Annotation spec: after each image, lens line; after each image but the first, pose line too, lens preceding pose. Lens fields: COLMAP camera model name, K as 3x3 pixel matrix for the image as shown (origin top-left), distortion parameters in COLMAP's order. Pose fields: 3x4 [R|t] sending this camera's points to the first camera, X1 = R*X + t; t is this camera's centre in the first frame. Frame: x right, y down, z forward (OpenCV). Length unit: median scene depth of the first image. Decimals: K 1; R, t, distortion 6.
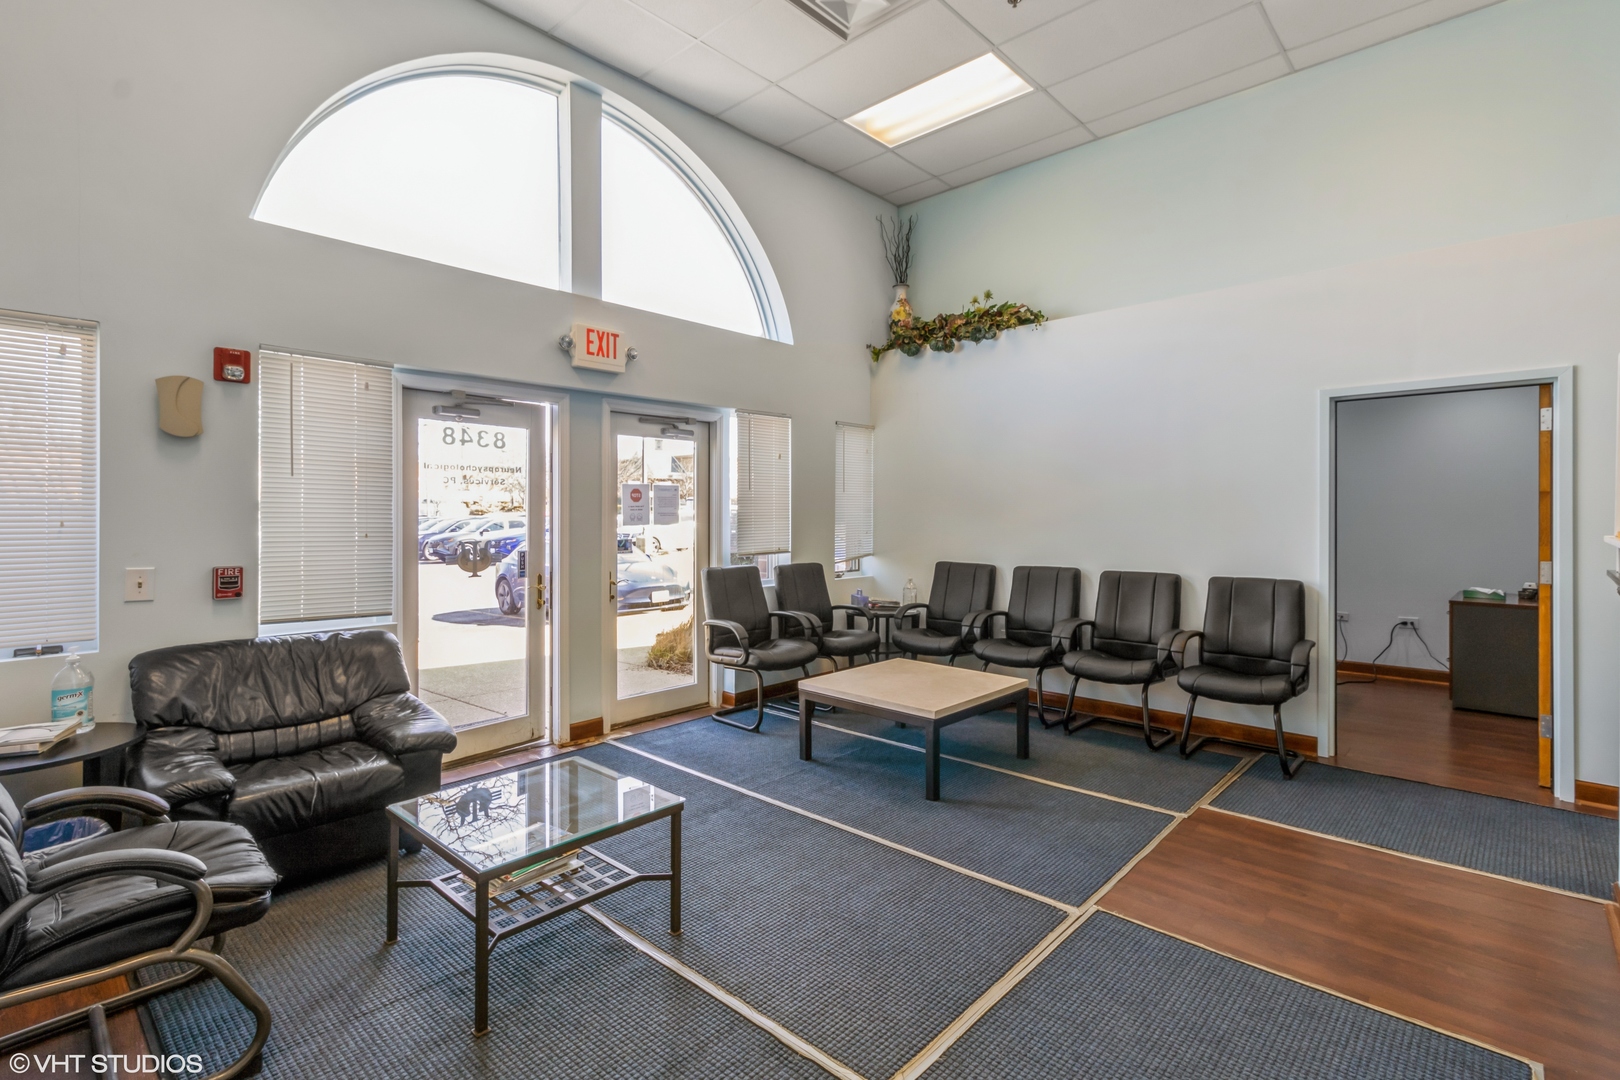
lens RADIAL K [[769.5, 0, 809.9], [0, 769.5, 525.0], [0, 0, 1]] dist [0.002735, 0.001097]
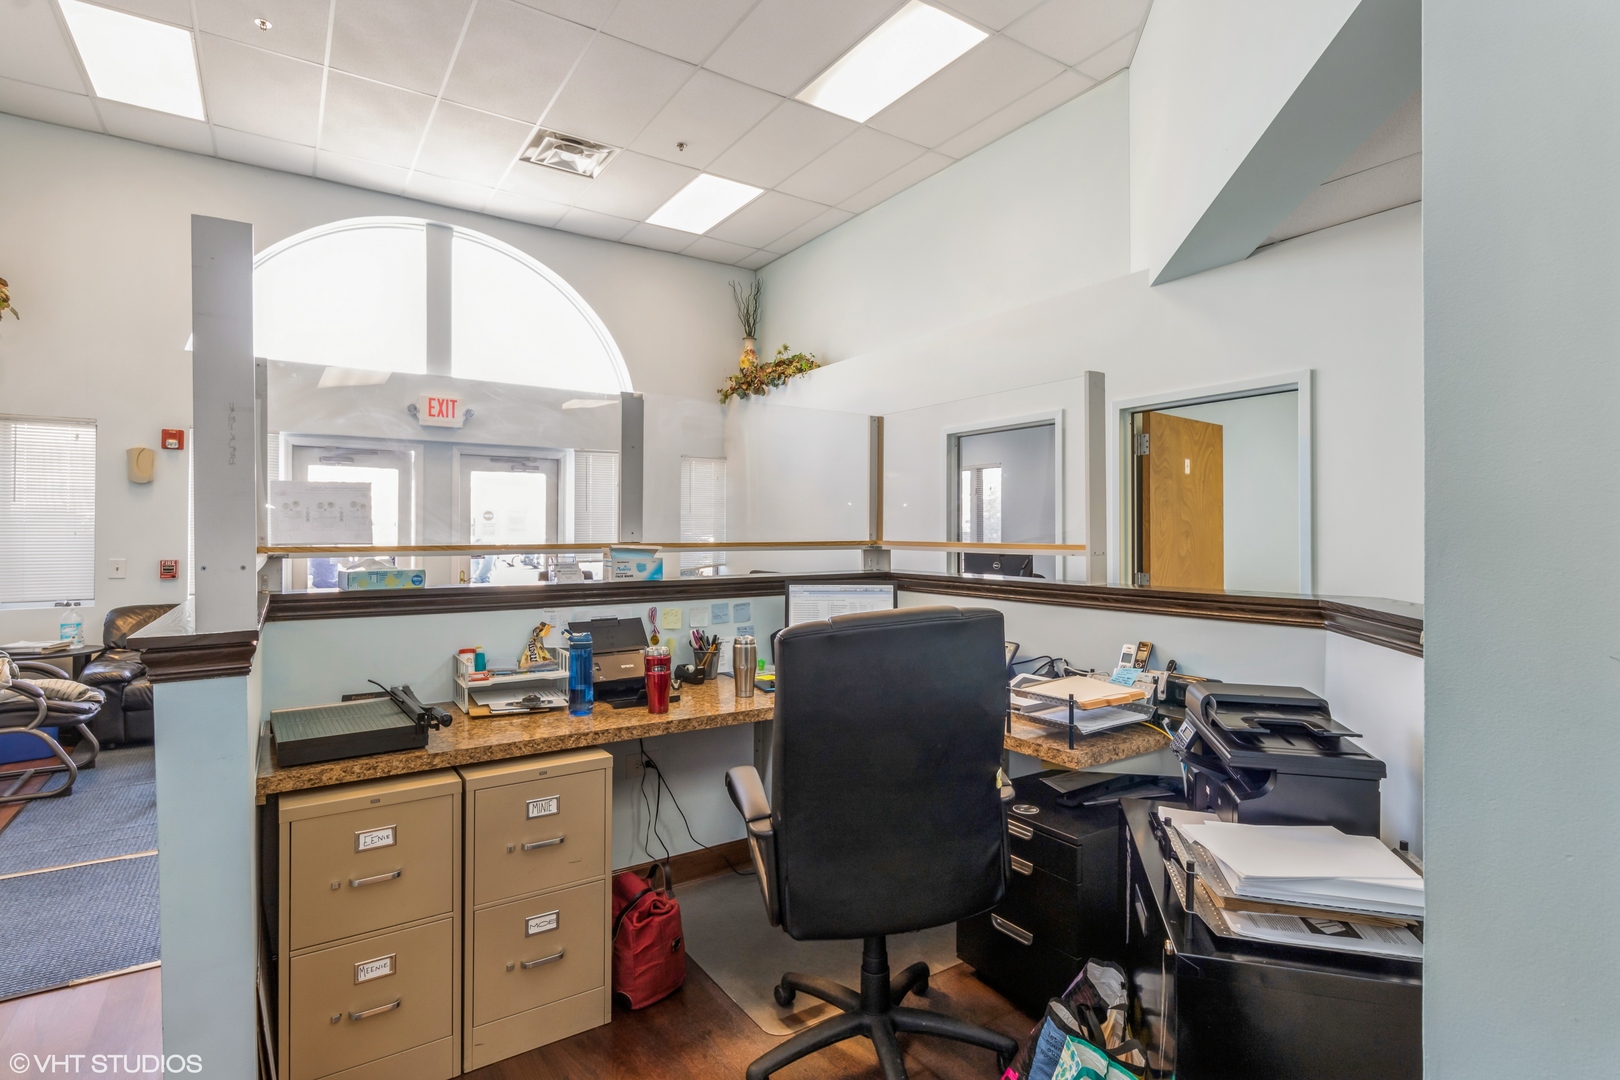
lens RADIAL K [[808.0, 0, 811.1], [0, 808.0, 538.8], [0, 0, 1]] dist [-0.002548, -0.000796]
pose [[0.972345, 0.005038, -0.233494, 0.702992], [-0.006656, 0.999959, -0.006145, 0.007124], [0.233453, 0.007529, 0.972339, -0.261759]]
